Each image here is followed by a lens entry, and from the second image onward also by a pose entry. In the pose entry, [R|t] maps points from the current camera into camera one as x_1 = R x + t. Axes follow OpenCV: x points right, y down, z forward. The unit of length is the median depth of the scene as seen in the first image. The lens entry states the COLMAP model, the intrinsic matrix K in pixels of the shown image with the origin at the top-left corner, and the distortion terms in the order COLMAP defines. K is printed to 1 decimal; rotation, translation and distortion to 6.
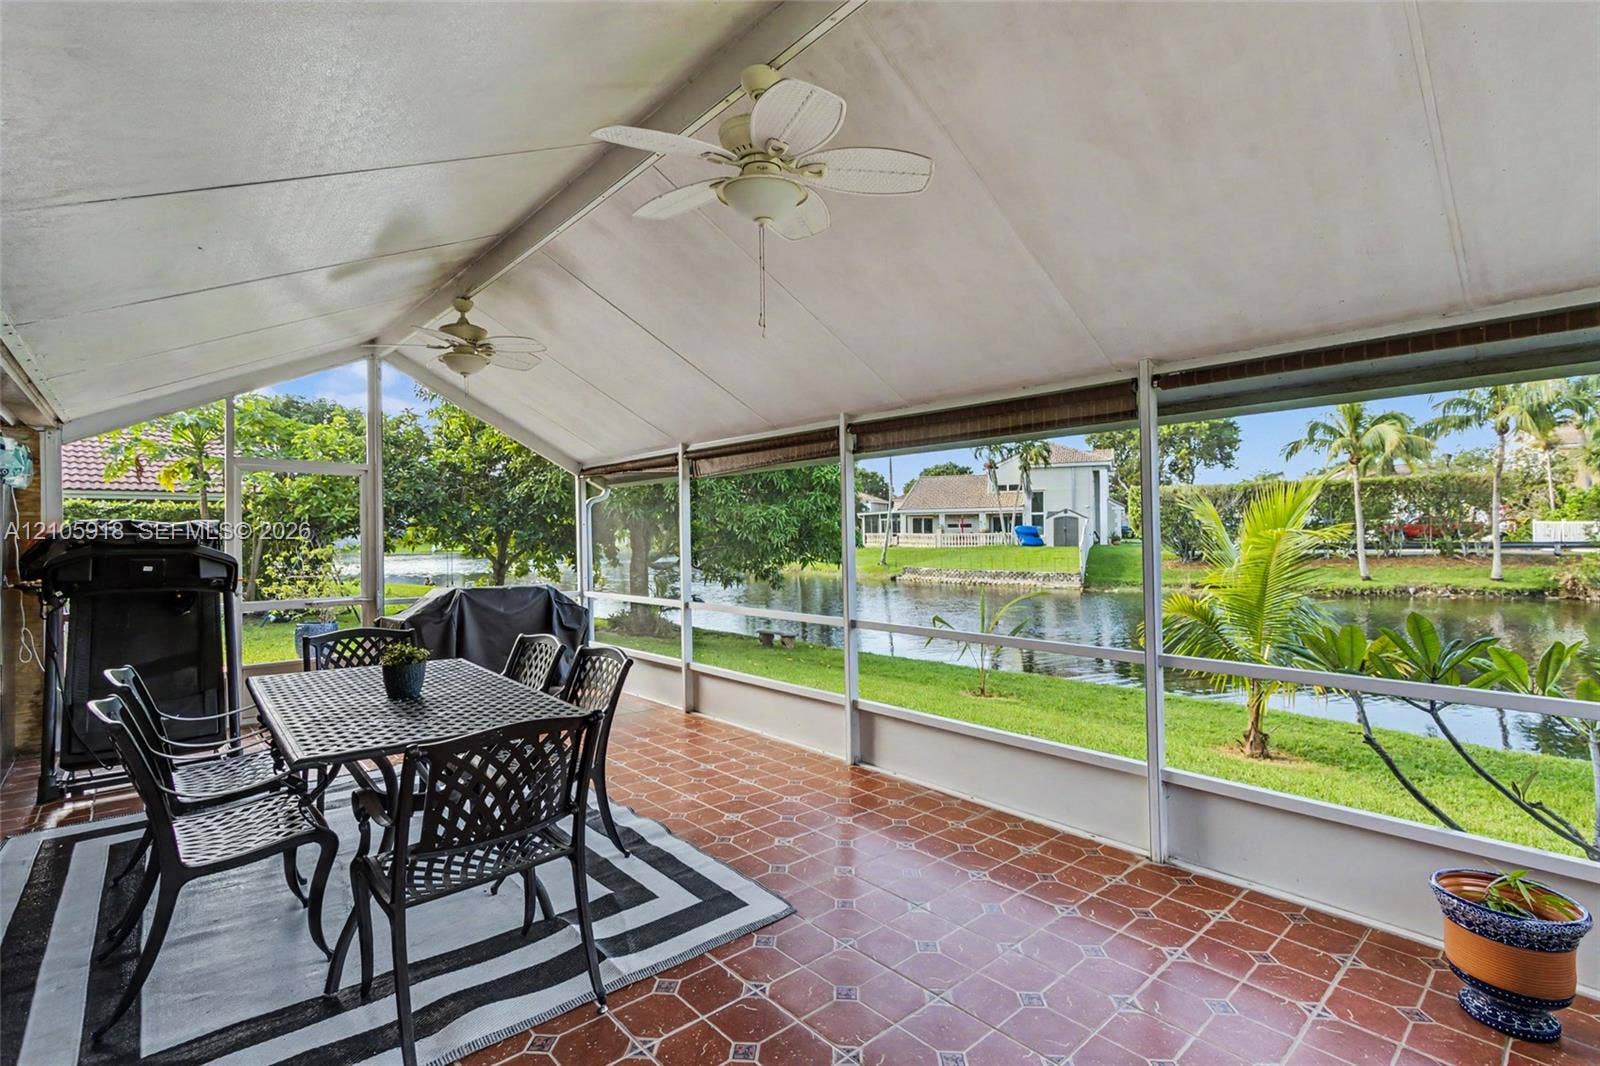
lens RADIAL K [[743.0, 0, 806.3], [0, 743.0, 531.1], [0, 0, 1]] dist [0.003458, 0.000144]
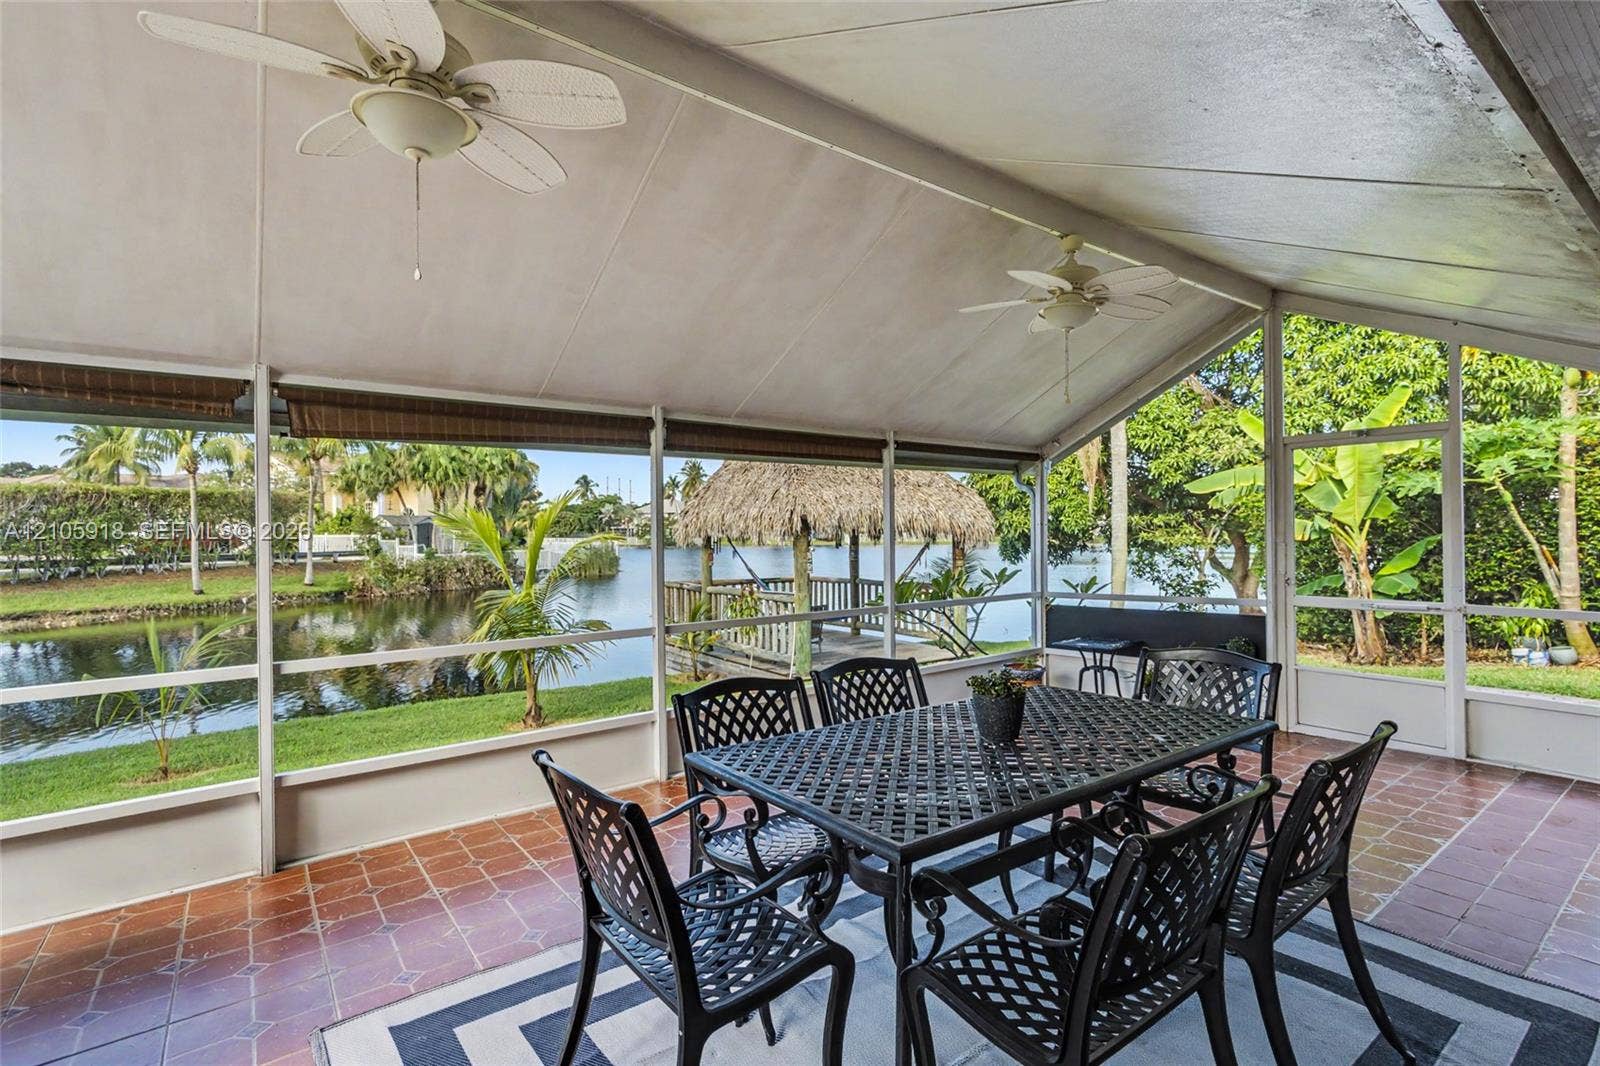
lens RADIAL K [[743.0, 0, 806.3], [0, 743.0, 531.1], [0, 0, 1]] dist [0.003458, 0.000144]
pose [[0.075995, 0.011919, 0.997037, -0.168352], [0.007896, 0.999890, -0.012554, 0.002412], [-0.997077, 0.008827, 0.075892, 0.145149]]
